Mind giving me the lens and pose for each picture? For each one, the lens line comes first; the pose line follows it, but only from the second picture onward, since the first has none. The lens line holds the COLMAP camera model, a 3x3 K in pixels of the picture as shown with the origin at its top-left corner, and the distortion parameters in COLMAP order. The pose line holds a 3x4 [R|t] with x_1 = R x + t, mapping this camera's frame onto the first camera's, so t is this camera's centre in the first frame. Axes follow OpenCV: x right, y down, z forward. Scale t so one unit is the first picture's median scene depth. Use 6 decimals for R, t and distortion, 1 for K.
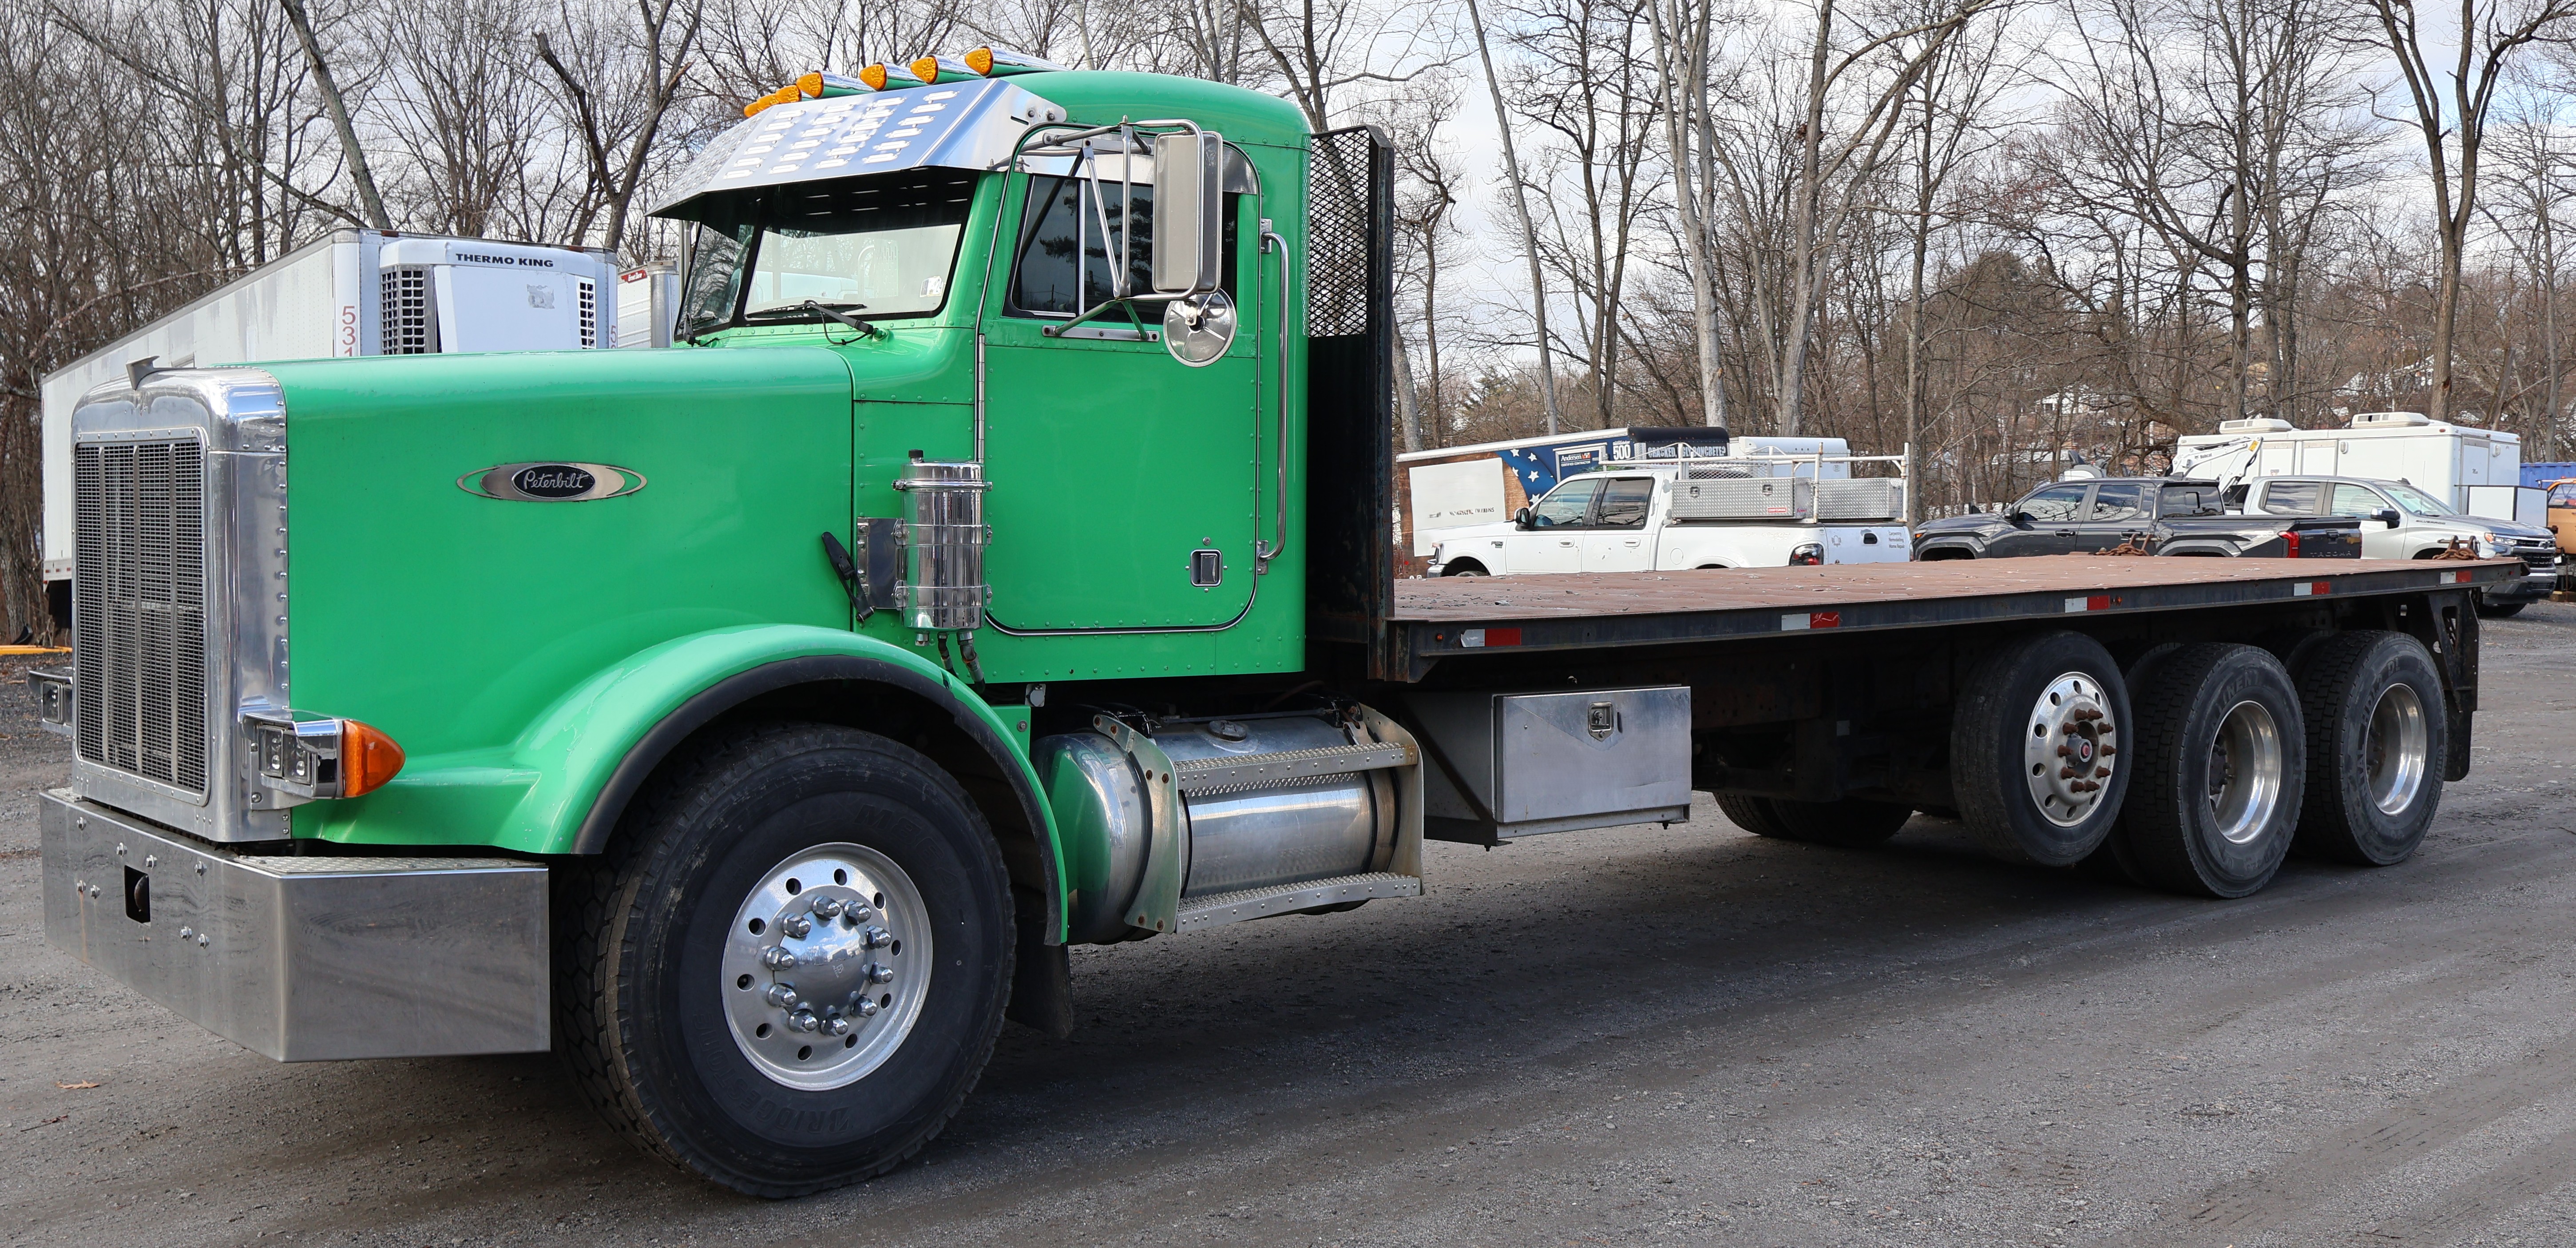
lens RADIAL K [[2566.9, 0, 1285.7], [0, 2566.9, 623.6], [0, 0, 1]] dist [0.012708, 0.000000]
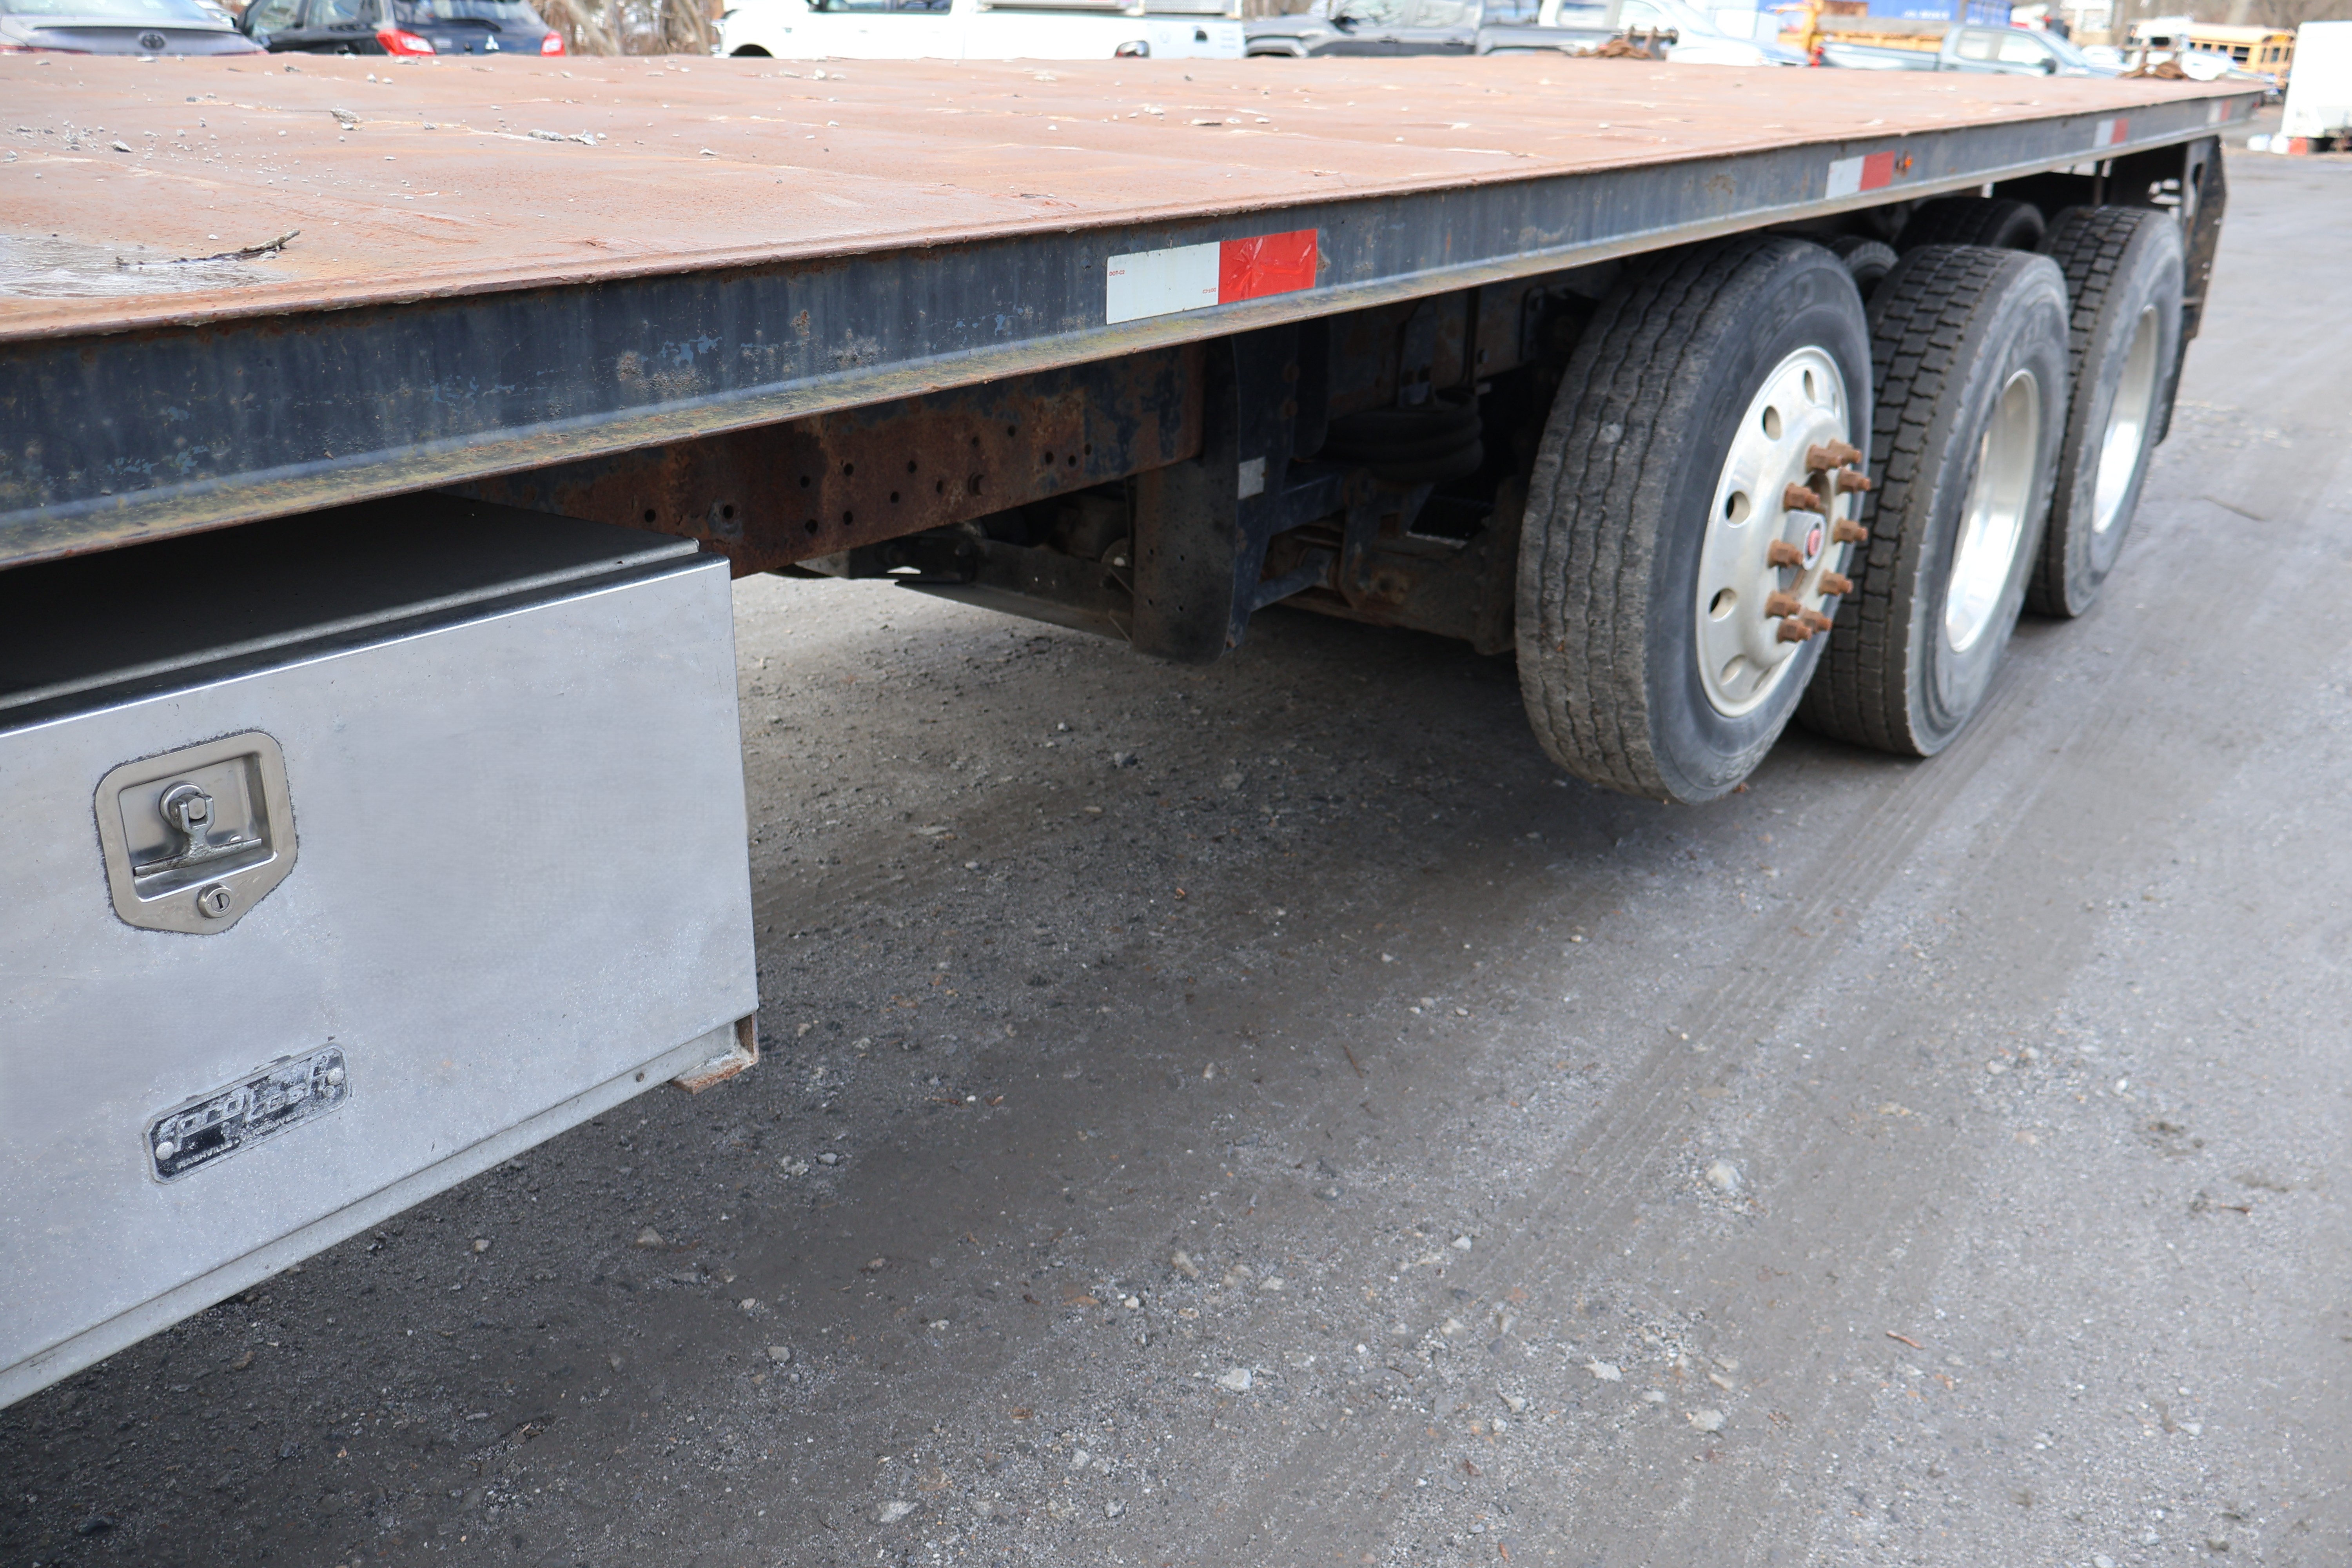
lens RADIAL K [[1964.4, 0, 1176.8], [0, 1964.4, 789.9], [0, 0, 1]] dist [-0.001630, -0.003292]
pose [[0.974419, -0.051536, 0.218749, 0.137785], [-0.022636, 0.945895, 0.323681, -0.013585], [-0.223595, -0.320353, 0.920532, 0.715652]]
